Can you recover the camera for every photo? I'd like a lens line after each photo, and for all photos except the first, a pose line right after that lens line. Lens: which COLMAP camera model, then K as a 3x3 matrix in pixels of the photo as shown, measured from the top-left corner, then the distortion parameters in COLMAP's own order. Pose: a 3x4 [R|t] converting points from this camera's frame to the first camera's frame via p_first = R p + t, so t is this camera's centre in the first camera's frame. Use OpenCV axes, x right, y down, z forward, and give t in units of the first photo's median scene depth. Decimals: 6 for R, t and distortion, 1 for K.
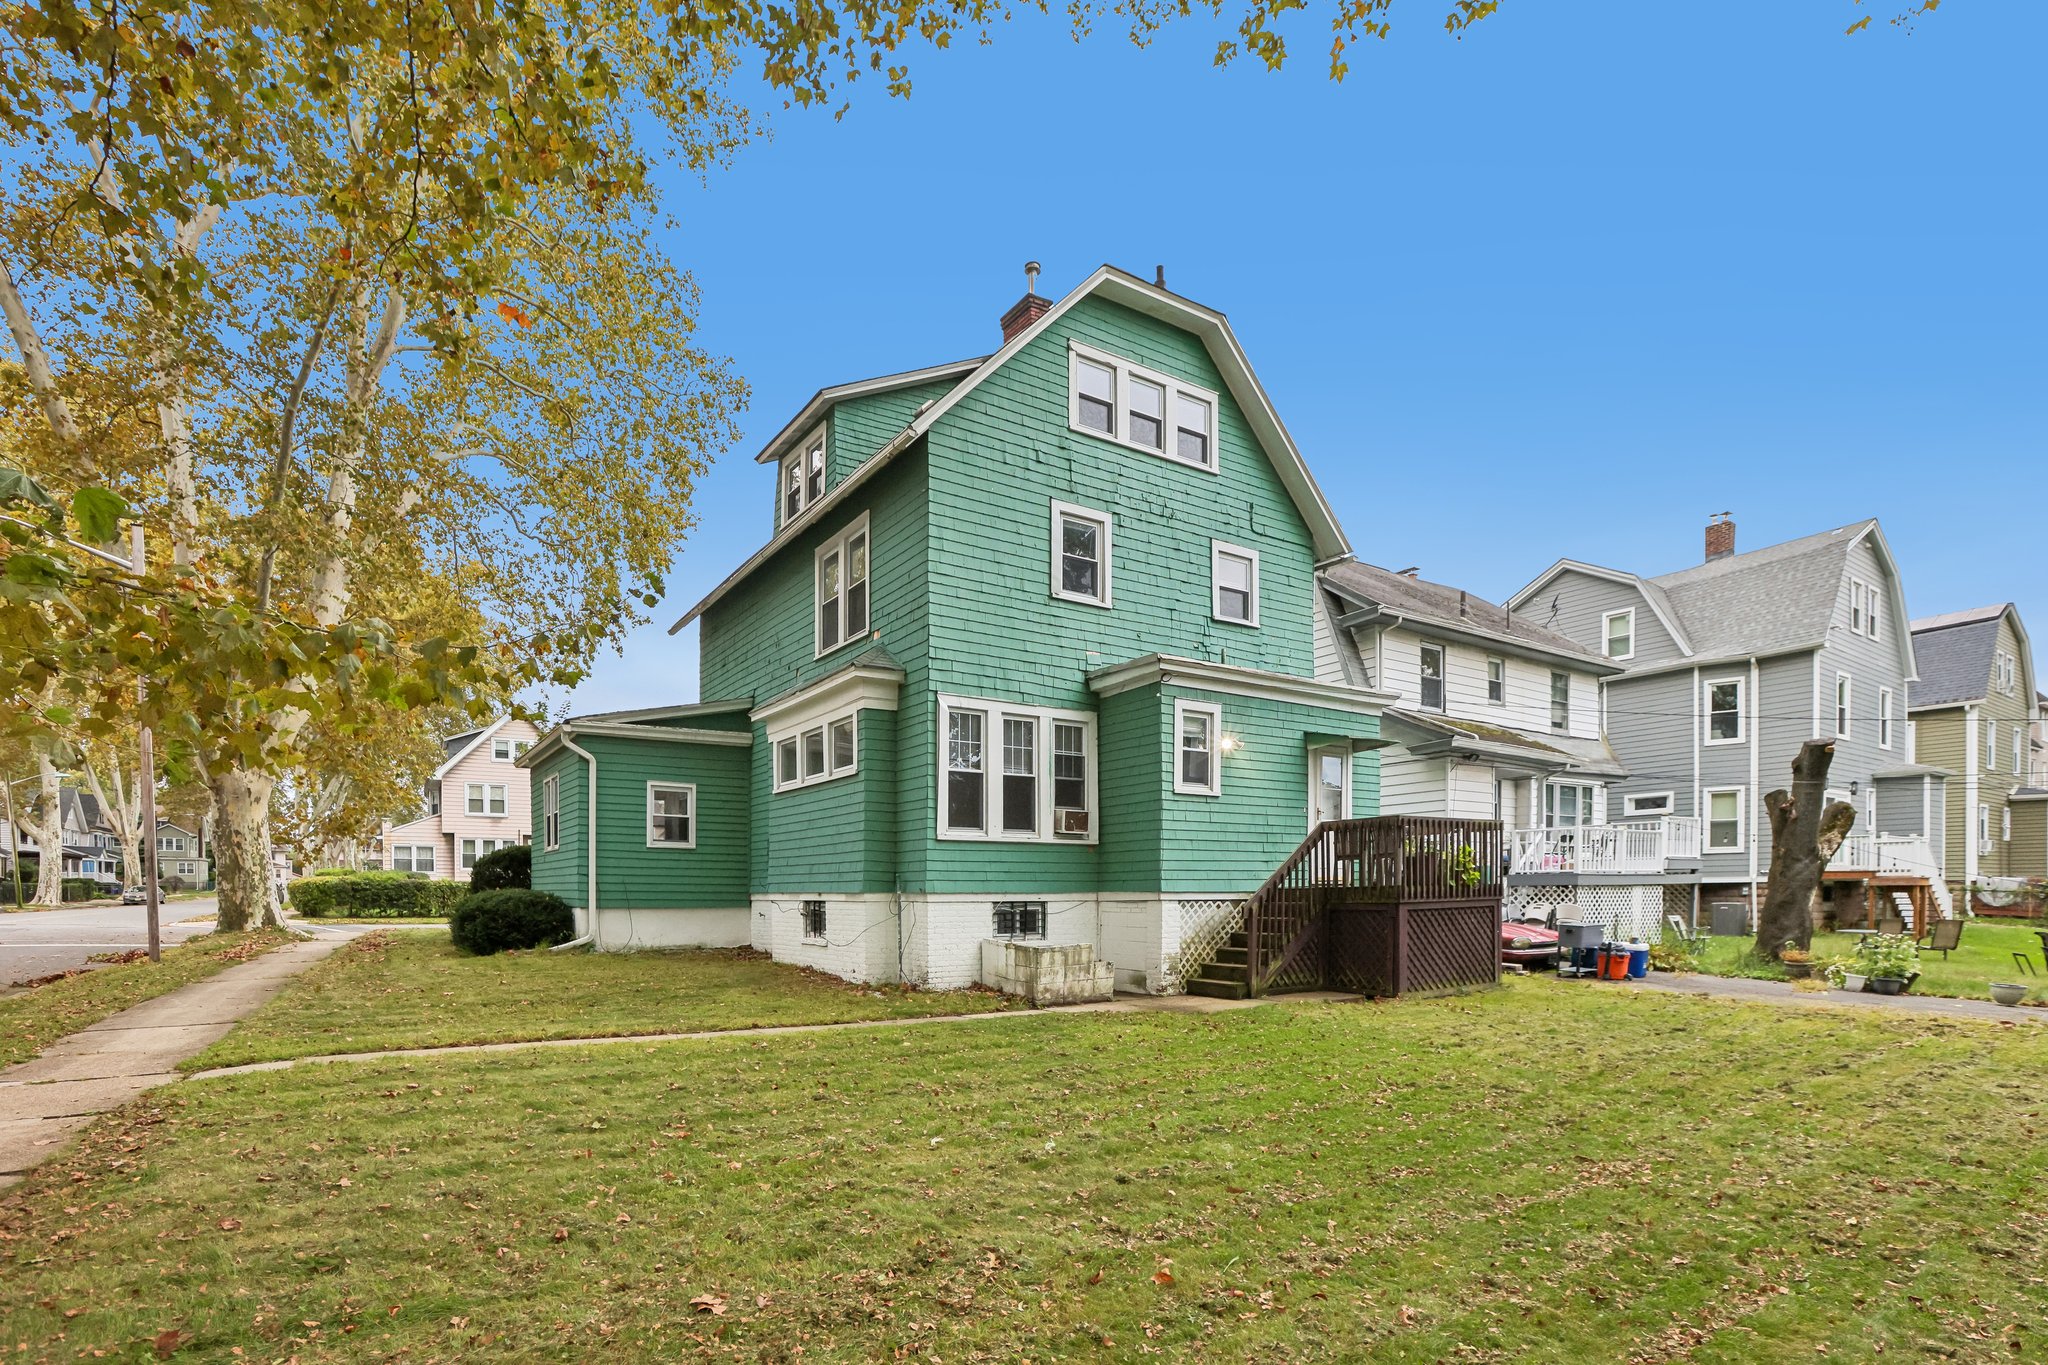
lens RADIAL K [[1036.1, 0, 1074.9], [0, 1036.1, 856.6], [0, 0, 1]] dist [-0.030984, 0.020744]
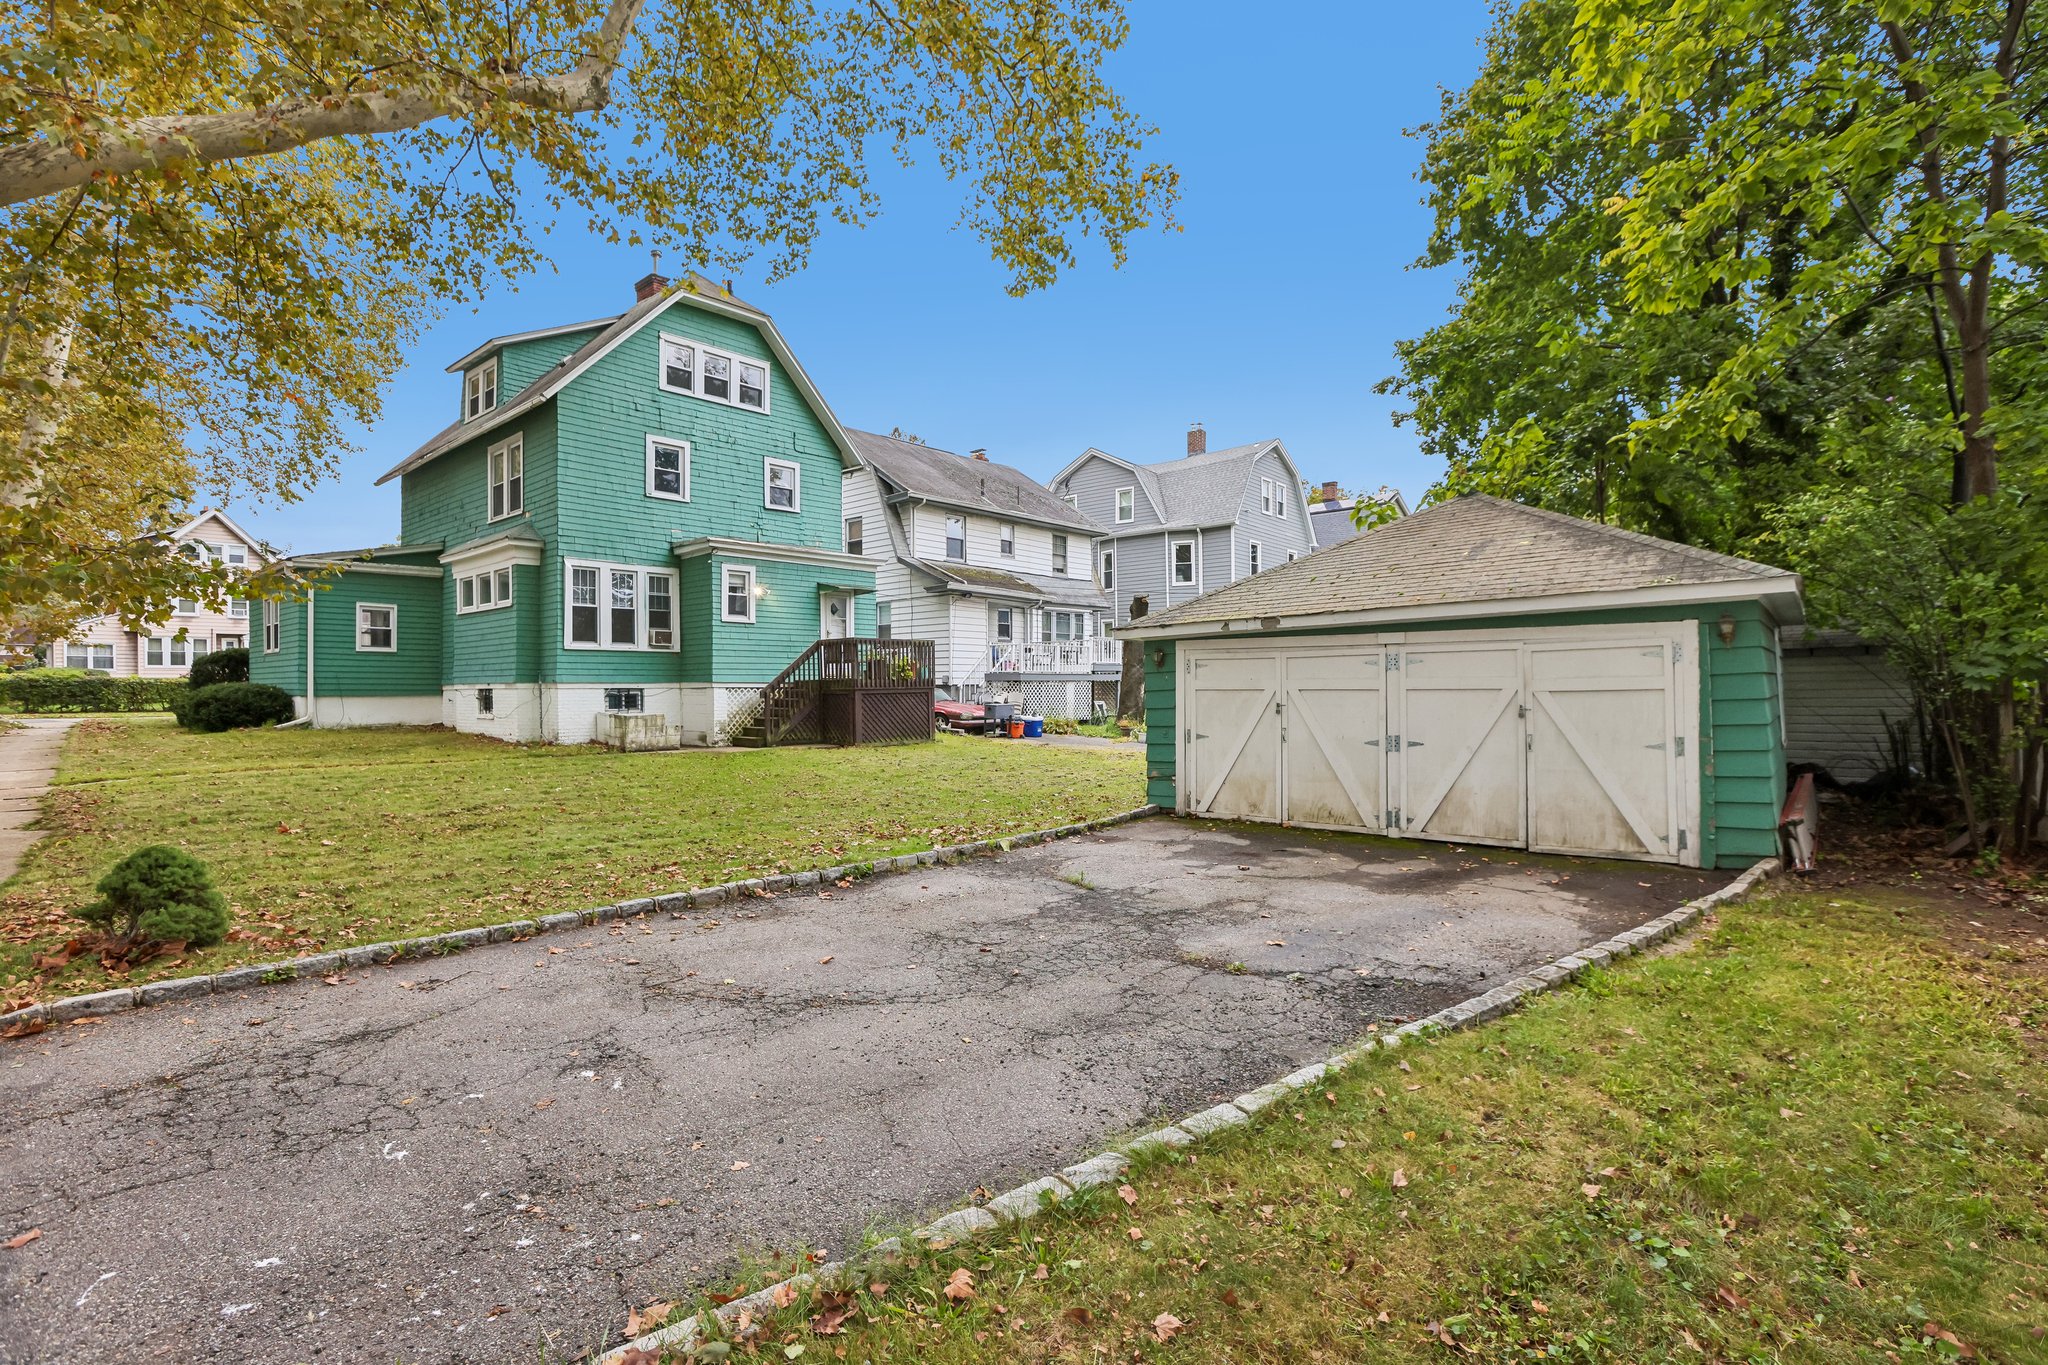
lens RADIAL K [[953.9, 0, 1040.2], [0, 953.9, 693.9], [0, 0, 1]] dist [-0.050485, 0.017170]
pose [[0.969762, -0.001207, 0.244050, 0.208095], [-0.007846, 0.999317, 0.036122, -0.004452], [-0.243927, -0.036945, 0.969090, -0.554929]]
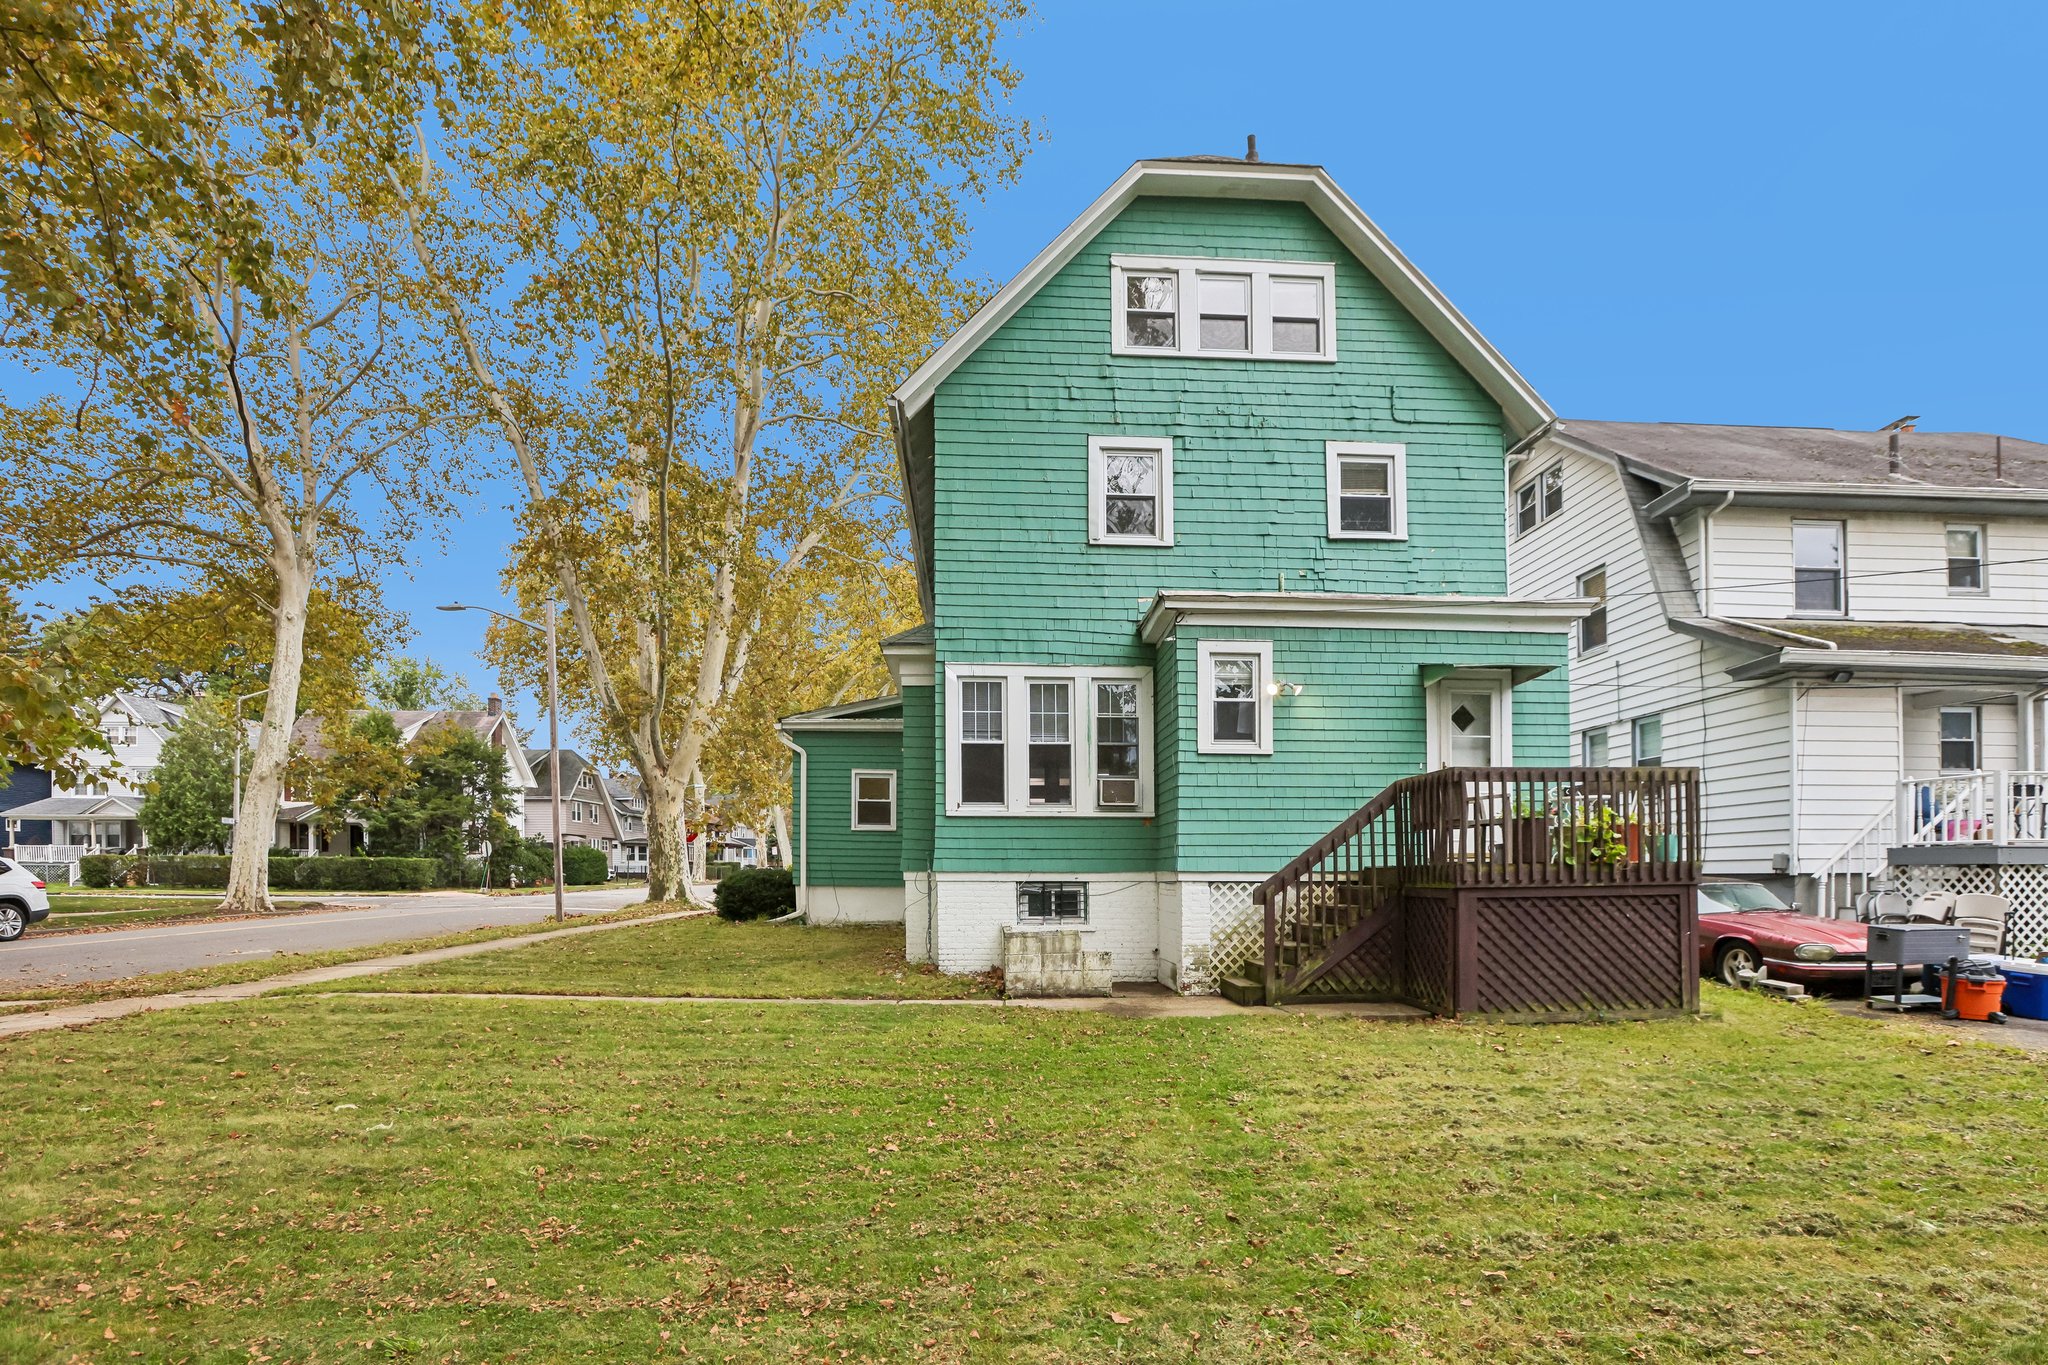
lens RADIAL K [[1029.7, 0, 1029.9], [0, 1029.7, 829.8], [0, 0, 1]] dist [-0.038016, 0.020672]
pose [[0.847234, -0.018569, -0.530895, 0.401503], [0.013014, 0.999814, -0.014201, 0.010022], [0.531060, 0.005122, 0.847319, 0.213444]]
